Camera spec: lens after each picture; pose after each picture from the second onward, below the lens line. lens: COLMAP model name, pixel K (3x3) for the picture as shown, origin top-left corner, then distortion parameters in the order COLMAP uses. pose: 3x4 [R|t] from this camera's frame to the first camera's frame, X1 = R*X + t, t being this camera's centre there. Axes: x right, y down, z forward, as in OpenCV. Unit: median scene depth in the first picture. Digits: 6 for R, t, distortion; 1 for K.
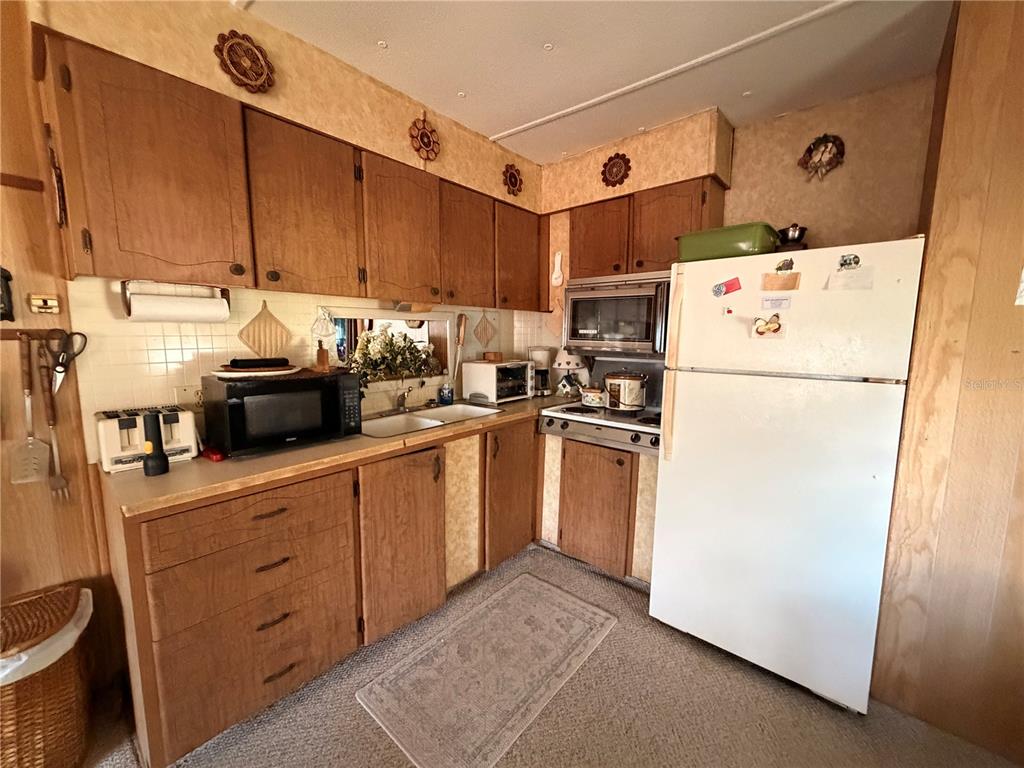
lens RADIAL K [[407.5, 0, 512.8], [0, 407.5, 383.0], [0, 0, 1]] dist [-0.001037, 0.000382]
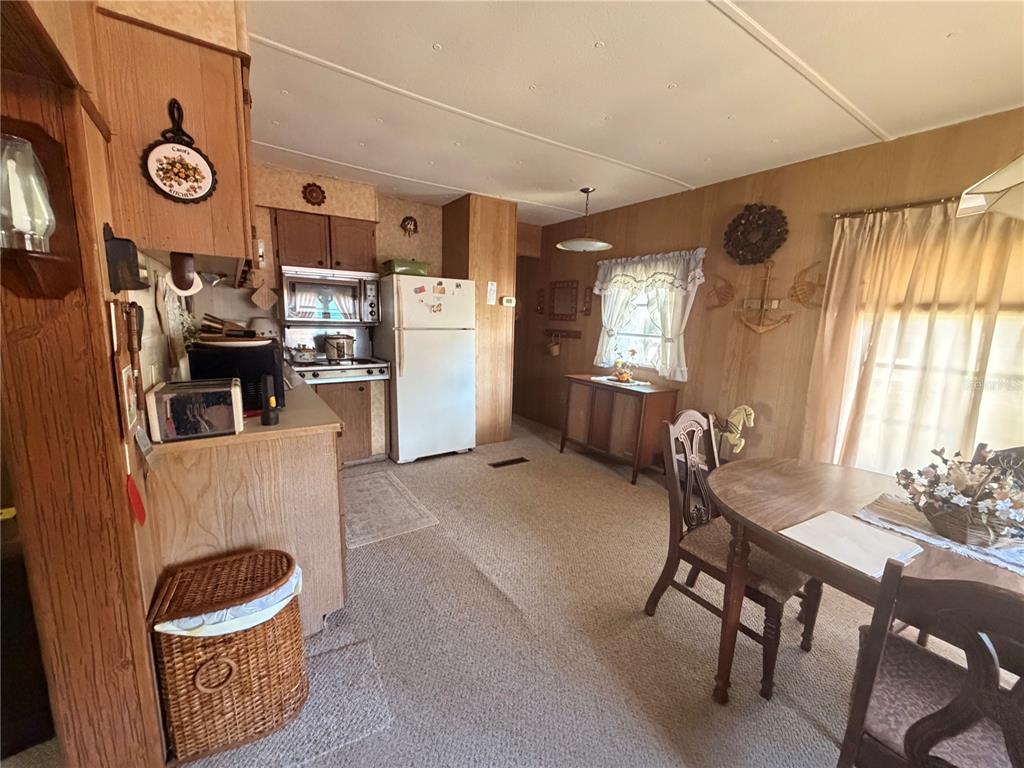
lens RADIAL K [[407.5, 0, 510.6], [0, 407.5, 380.7], [0, 0, 1]] dist [-0.001037, 0.000382]
pose [[0.255432, -0.156698, 0.954044, -1.481646], [0.093596, 0.986152, 0.136912, -0.008109], [-0.962286, 0.054323, 0.266561, -0.023115]]
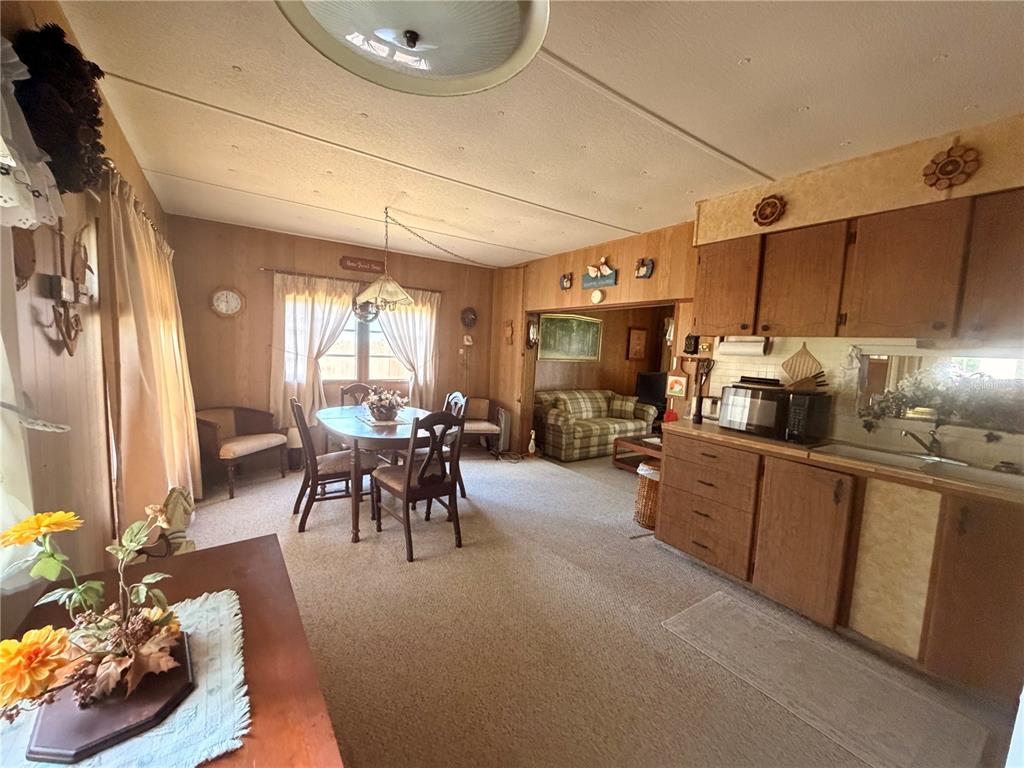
lens RADIAL K [[407.5, 0, 514.2], [0, 407.5, 385.1], [0, 0, 1]] dist [-0.001037, 0.000382]
pose [[-0.242616, 0.071712, -0.967468, 1.110886], [-0.169068, 0.978877, 0.114956, -0.048760], [0.955277, 0.191458, -0.225367, 0.392853]]
